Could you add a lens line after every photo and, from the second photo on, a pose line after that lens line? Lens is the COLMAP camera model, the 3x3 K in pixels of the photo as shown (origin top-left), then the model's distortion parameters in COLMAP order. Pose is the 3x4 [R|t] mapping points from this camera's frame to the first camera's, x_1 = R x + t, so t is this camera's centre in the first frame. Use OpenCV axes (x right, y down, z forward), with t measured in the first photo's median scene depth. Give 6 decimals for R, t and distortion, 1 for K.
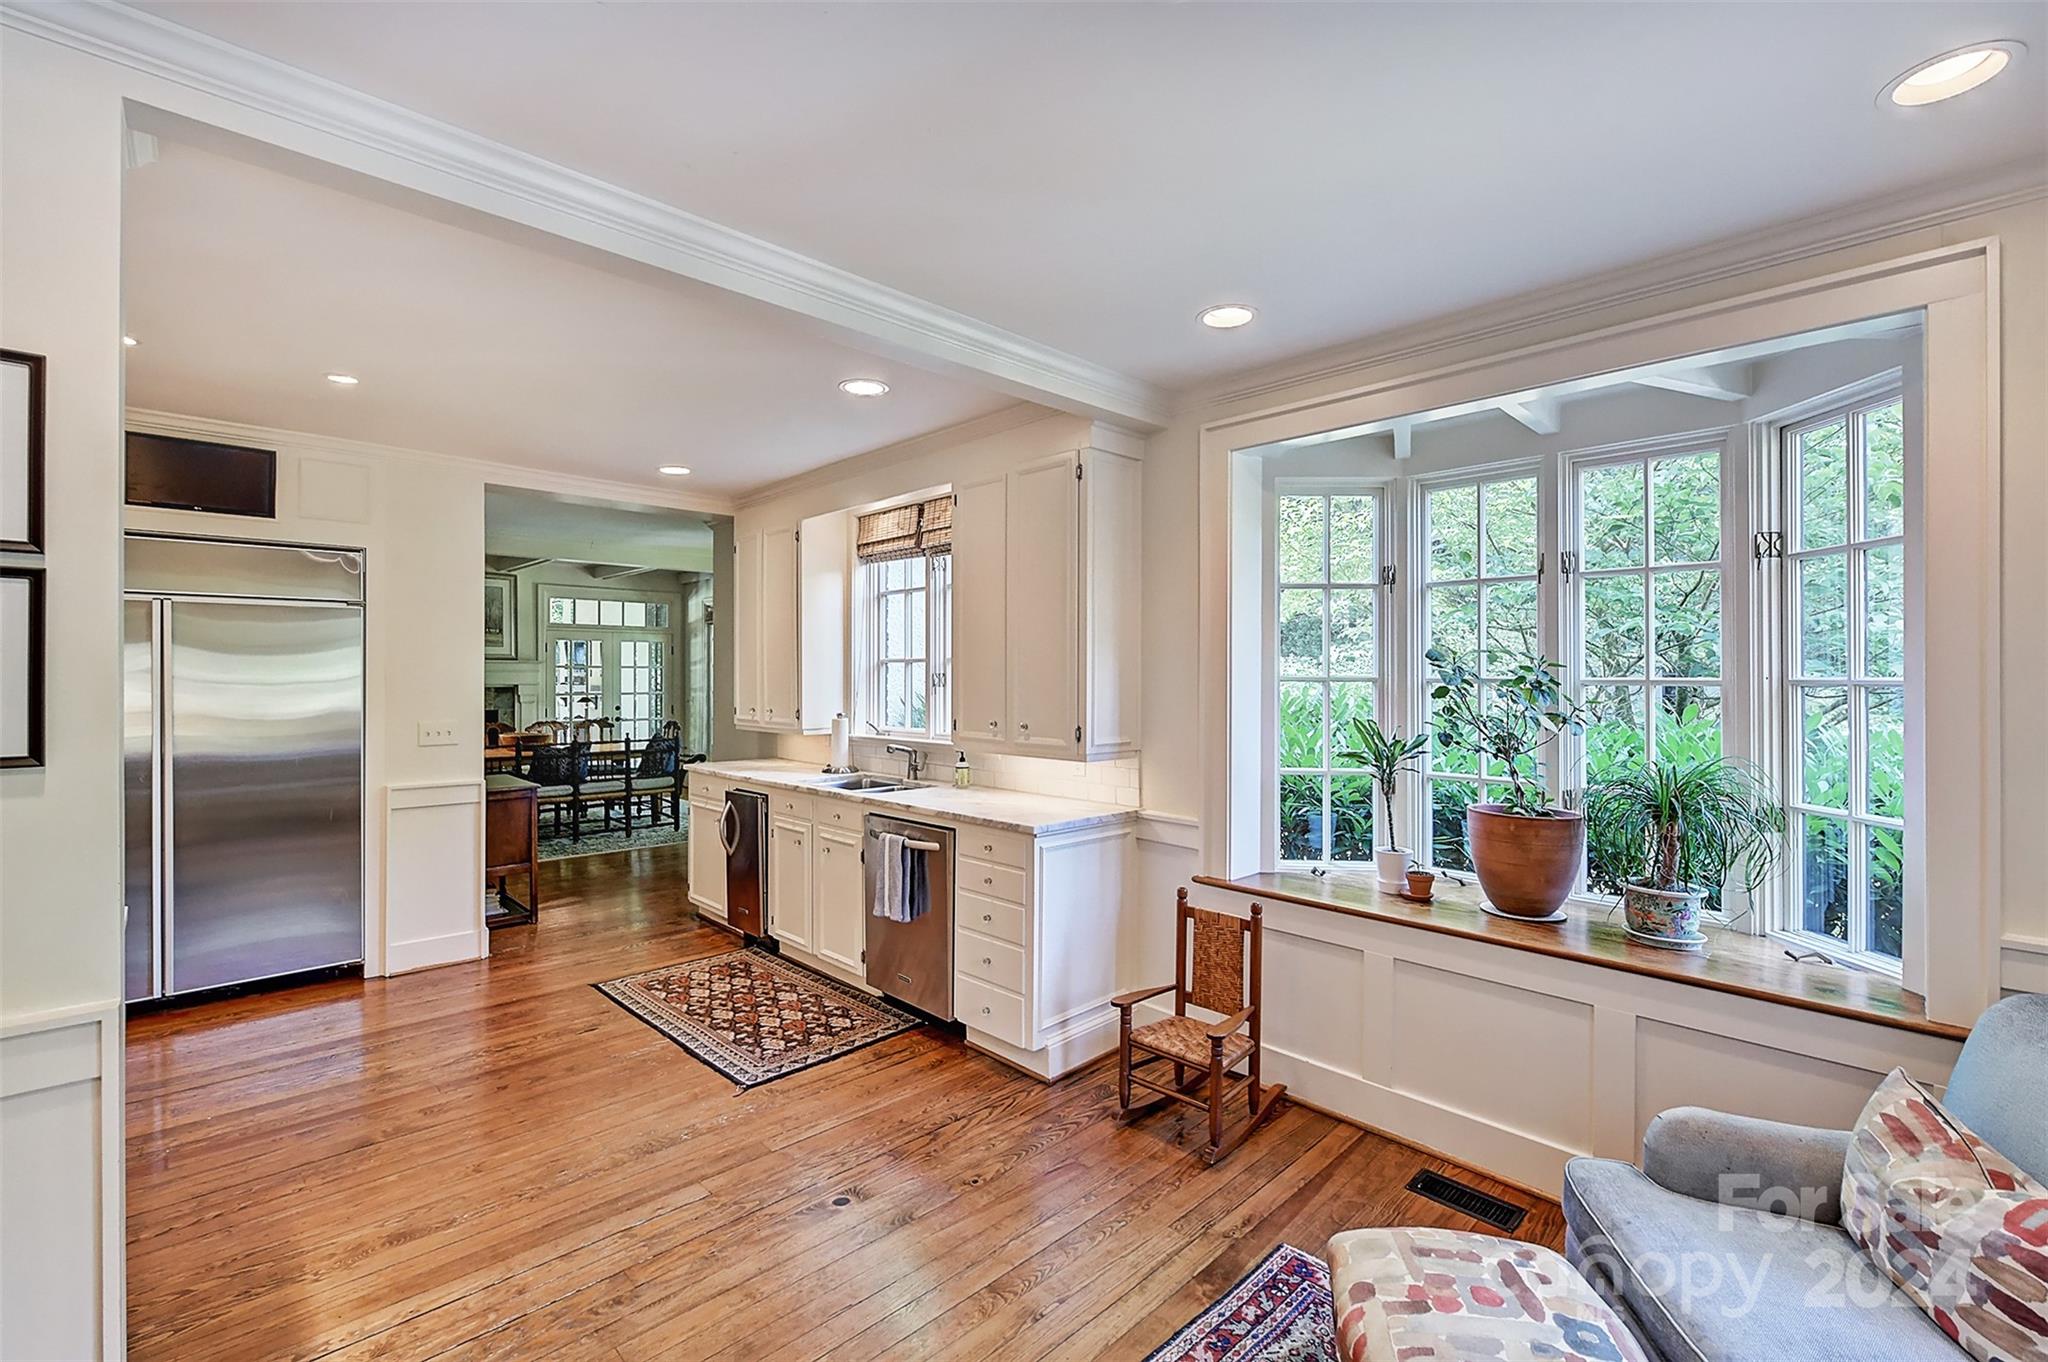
lens RADIAL K [[873.3, 0, 1024.0], [0, 873.3, 681.0], [0, 0, 1]] dist [-0.001538, -0.000090]
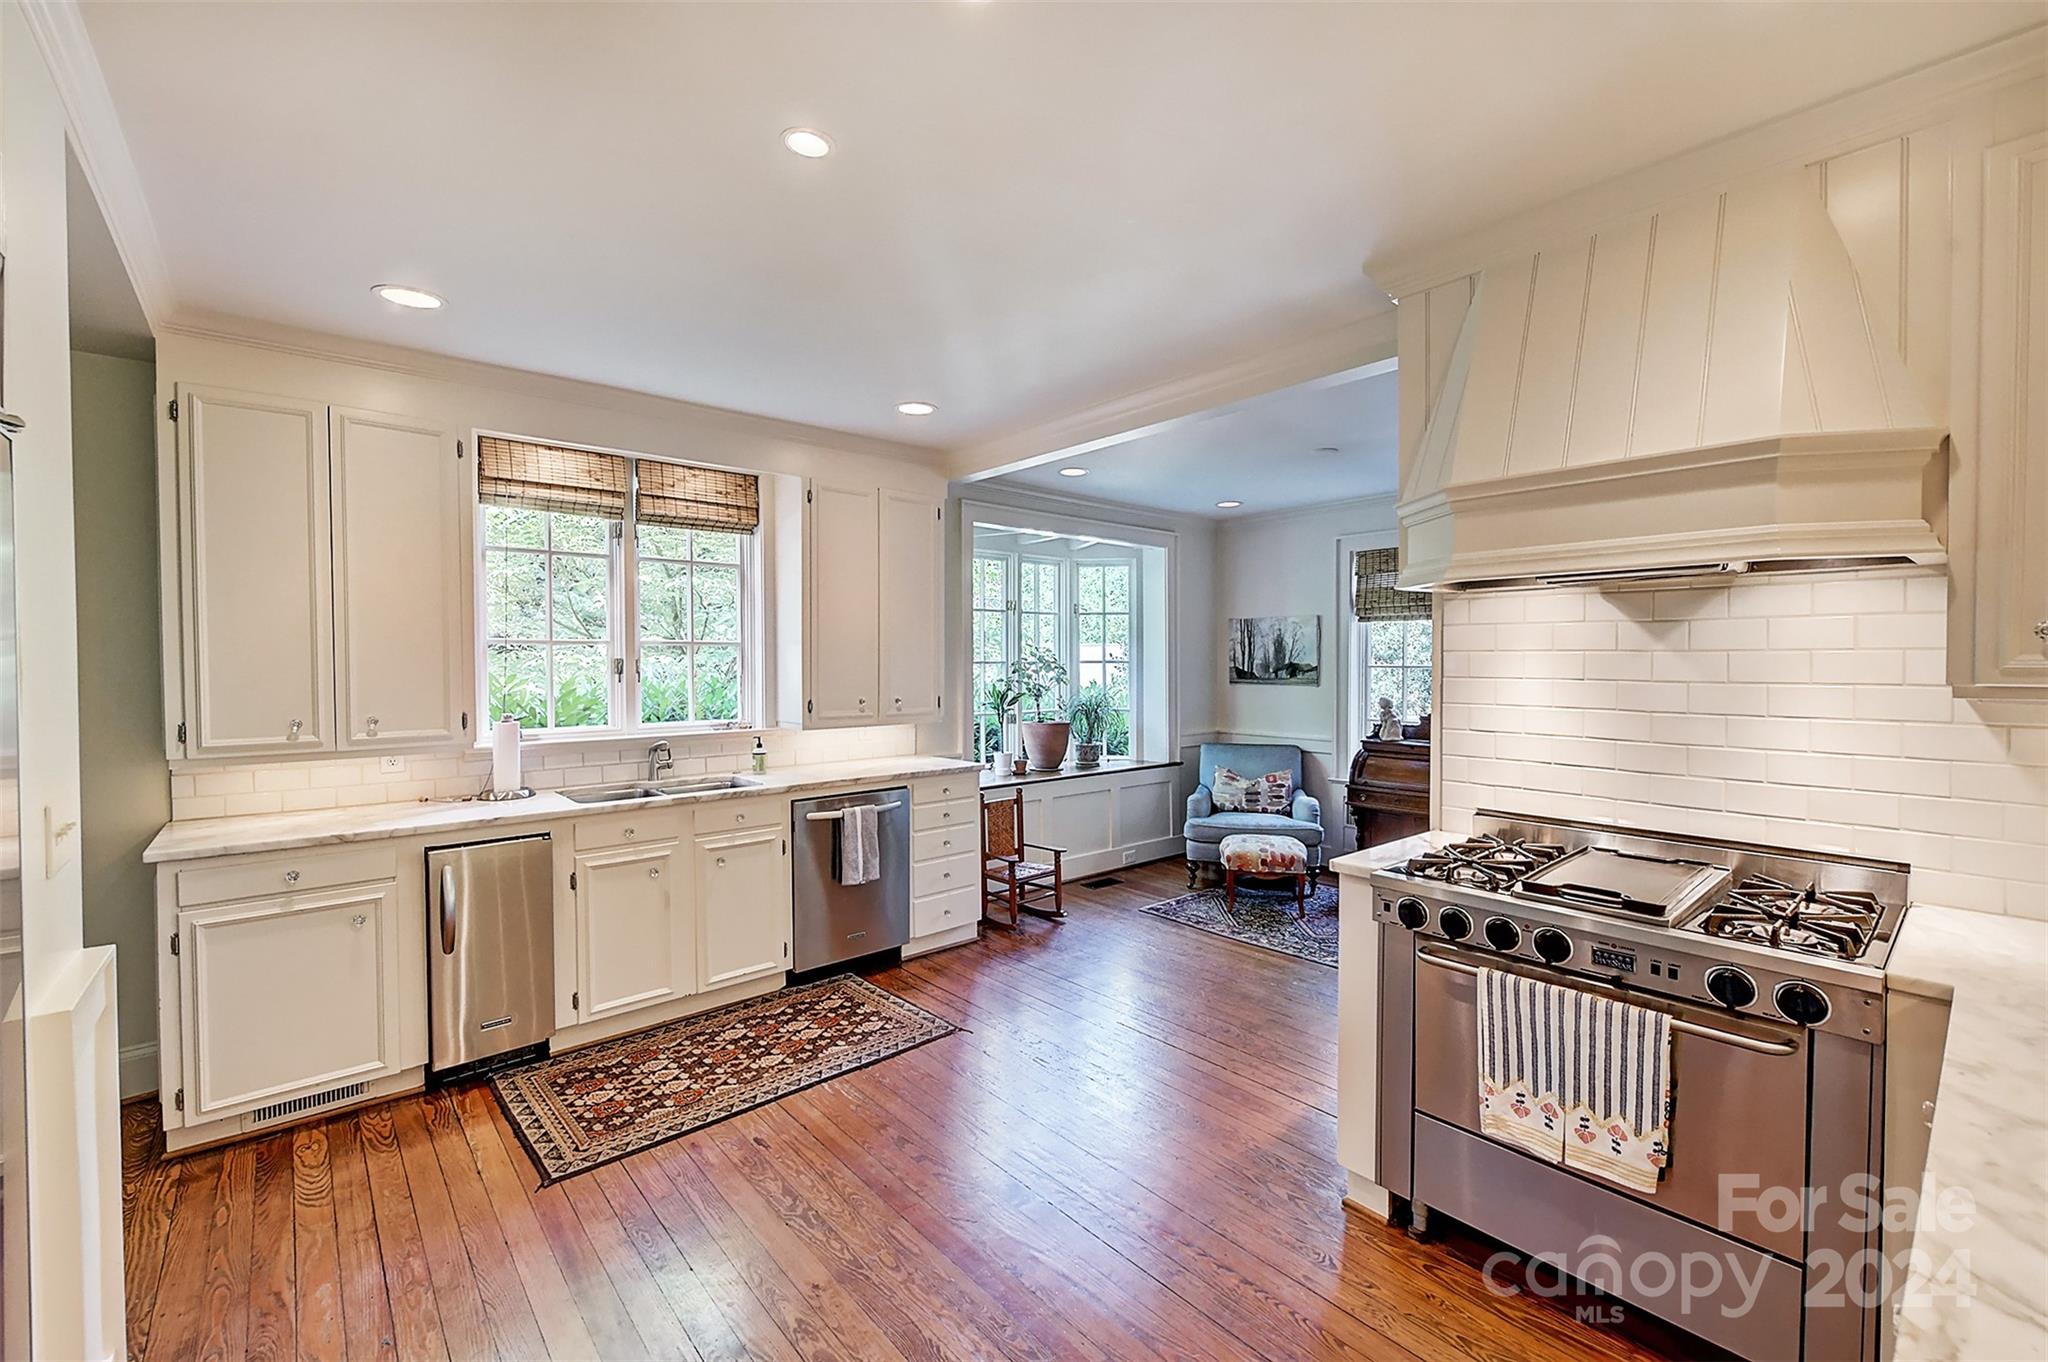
lens RADIAL K [[857.6, 0, 1024.0], [0, 857.6, 681.0], [0, 0, 1]] dist [0.000435, 0.000036]
pose [[0.052032, -0.030804, 0.998170, -1.173303], [0.006261, 0.999515, 0.030519, -0.012041], [-0.998626, 0.004662, 0.052200, 0.718078]]
